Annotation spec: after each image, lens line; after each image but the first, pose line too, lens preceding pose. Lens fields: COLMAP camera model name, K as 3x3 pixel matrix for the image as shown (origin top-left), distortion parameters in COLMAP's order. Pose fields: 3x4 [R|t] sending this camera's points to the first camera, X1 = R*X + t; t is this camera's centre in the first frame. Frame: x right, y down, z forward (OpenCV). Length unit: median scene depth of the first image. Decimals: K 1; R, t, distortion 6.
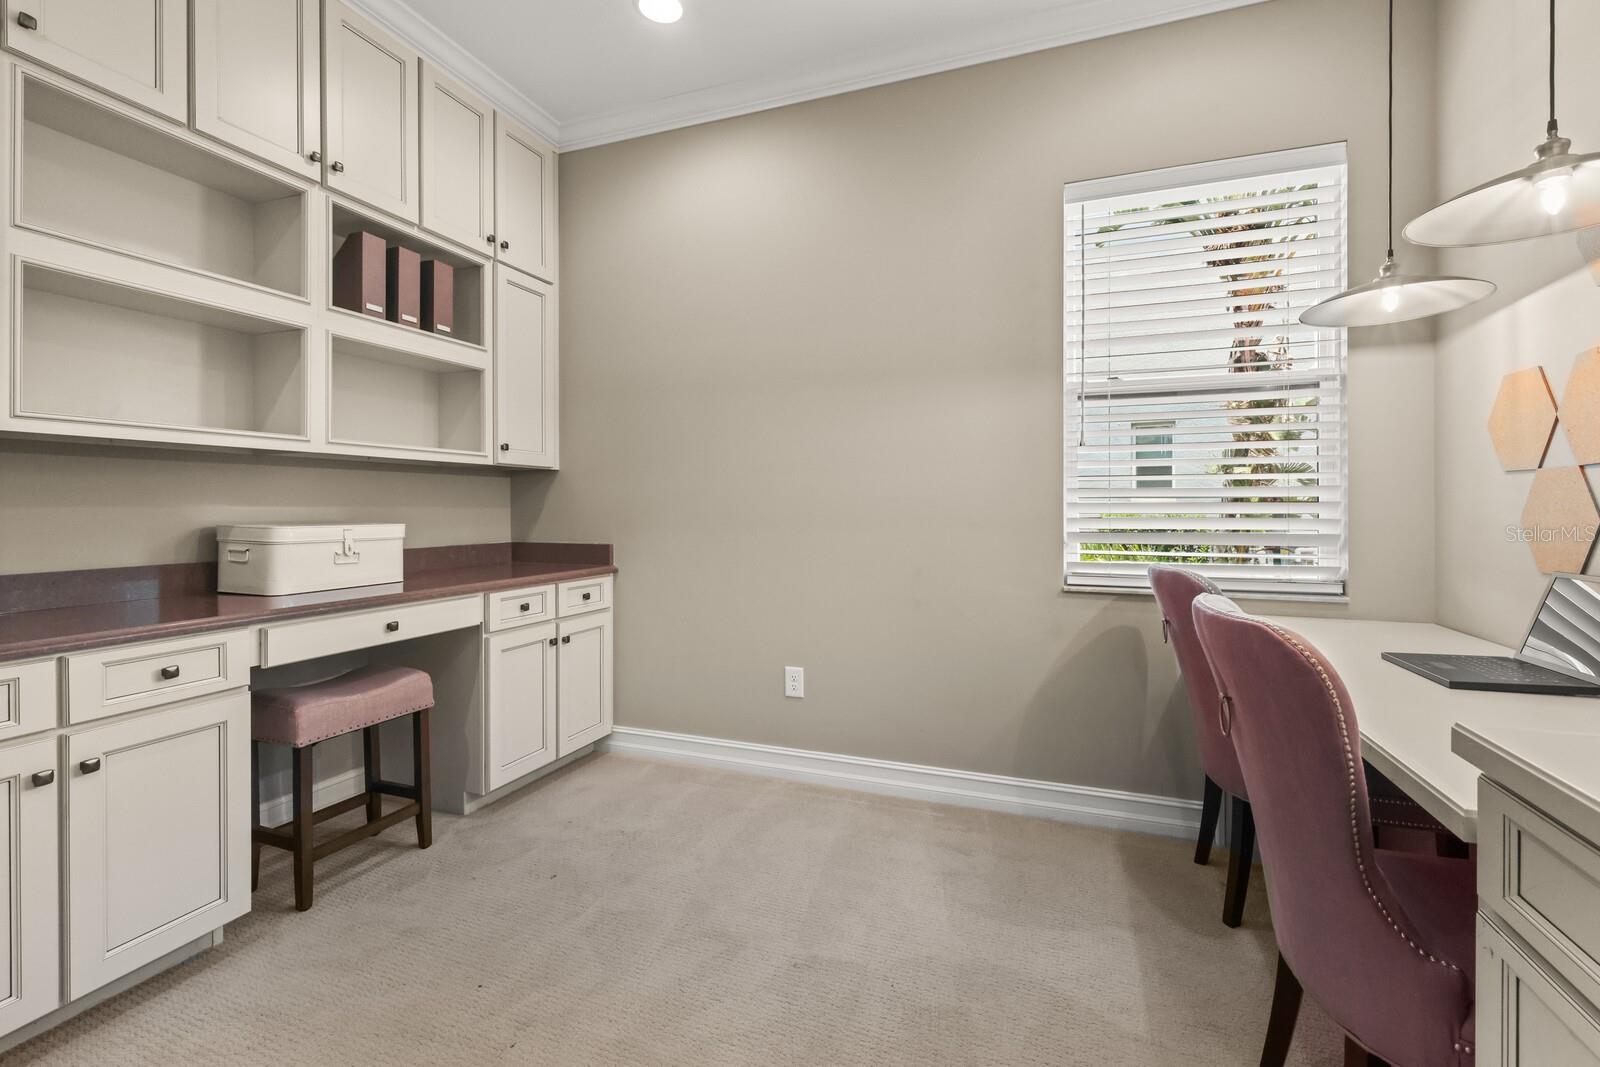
lens RADIAL K [[697.3, 0, 805.3], [0, 697.3, 510.6], [0, 0, 1]] dist [-0.001317, -0.000011]
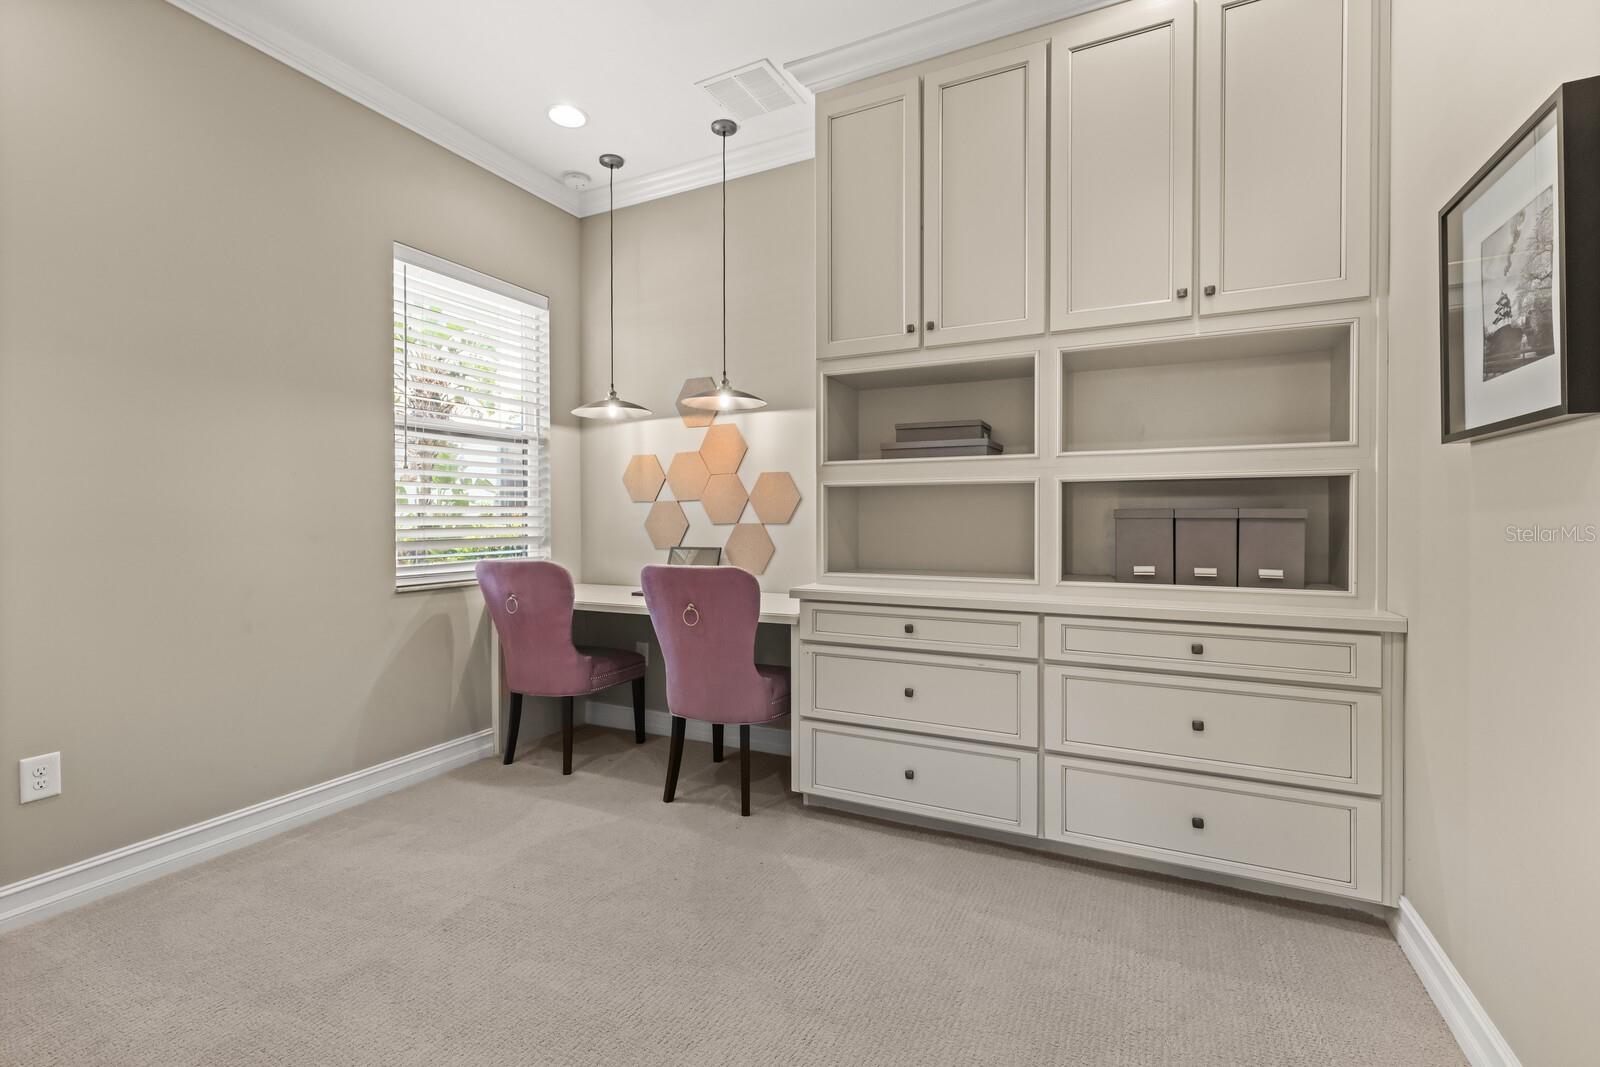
lens RADIAL K [[697.3, 0, 800.2], [0, 697.3, 524.5], [0, 0, 1]] dist [-0.001317, -0.000011]
pose [[0.102703, -0.010718, 0.994654, -0.763440], [0.009149, 0.999910, 0.009830, -0.003369], [-0.994670, 0.008090, 0.102791, 0.225598]]
